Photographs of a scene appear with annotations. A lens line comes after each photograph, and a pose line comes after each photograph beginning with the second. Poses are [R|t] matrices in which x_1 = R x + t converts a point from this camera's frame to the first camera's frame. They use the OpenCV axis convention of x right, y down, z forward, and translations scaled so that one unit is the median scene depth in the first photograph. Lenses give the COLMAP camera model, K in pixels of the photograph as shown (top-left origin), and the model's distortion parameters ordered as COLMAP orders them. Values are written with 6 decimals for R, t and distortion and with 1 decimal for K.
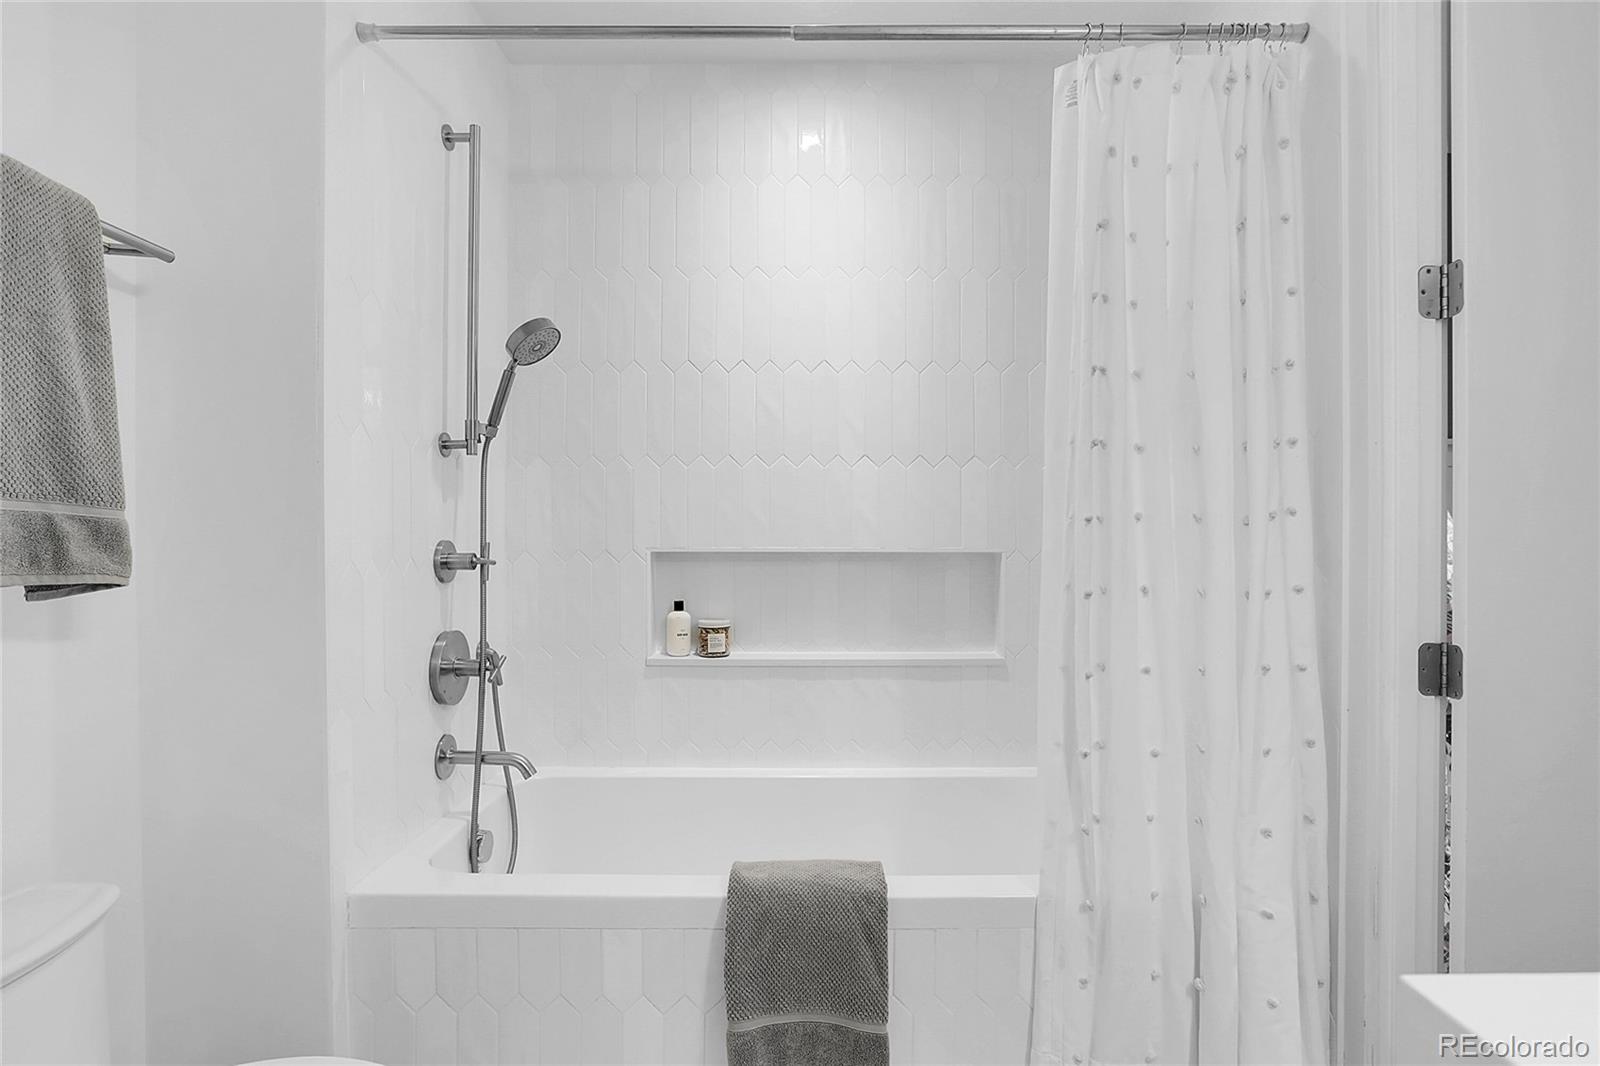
lens RADIAL K [[781.3, 0, 797.9], [0, 781.3, 527.3], [0, 0, 1]] dist [-0.053394, 0.023011]
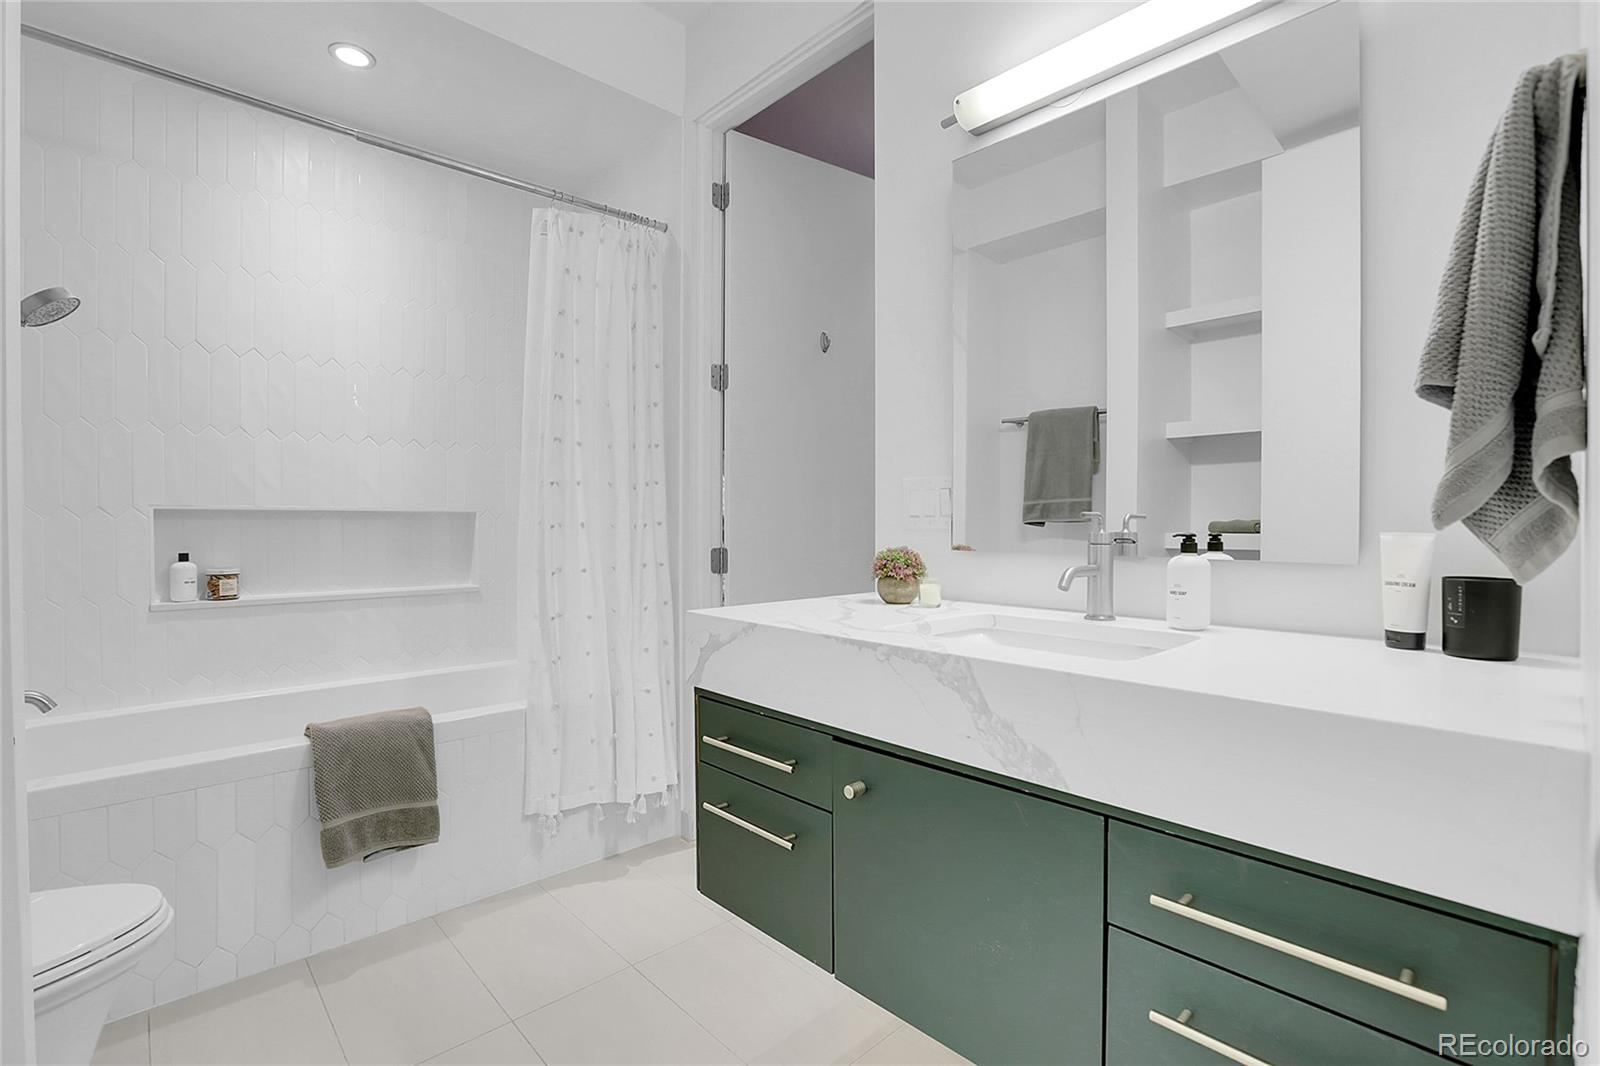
lens RADIAL K [[744.4, 0, 807.8], [0, 744.4, 526.0], [0, 0, 1]] dist [-0.036422, 0.013546]
pose [[0.716003, -0.004666, 0.698082, -0.369556], [0.000585, 0.999981, 0.006083, 0.075979], [-0.698097, -0.003947, 0.715992, -0.574924]]
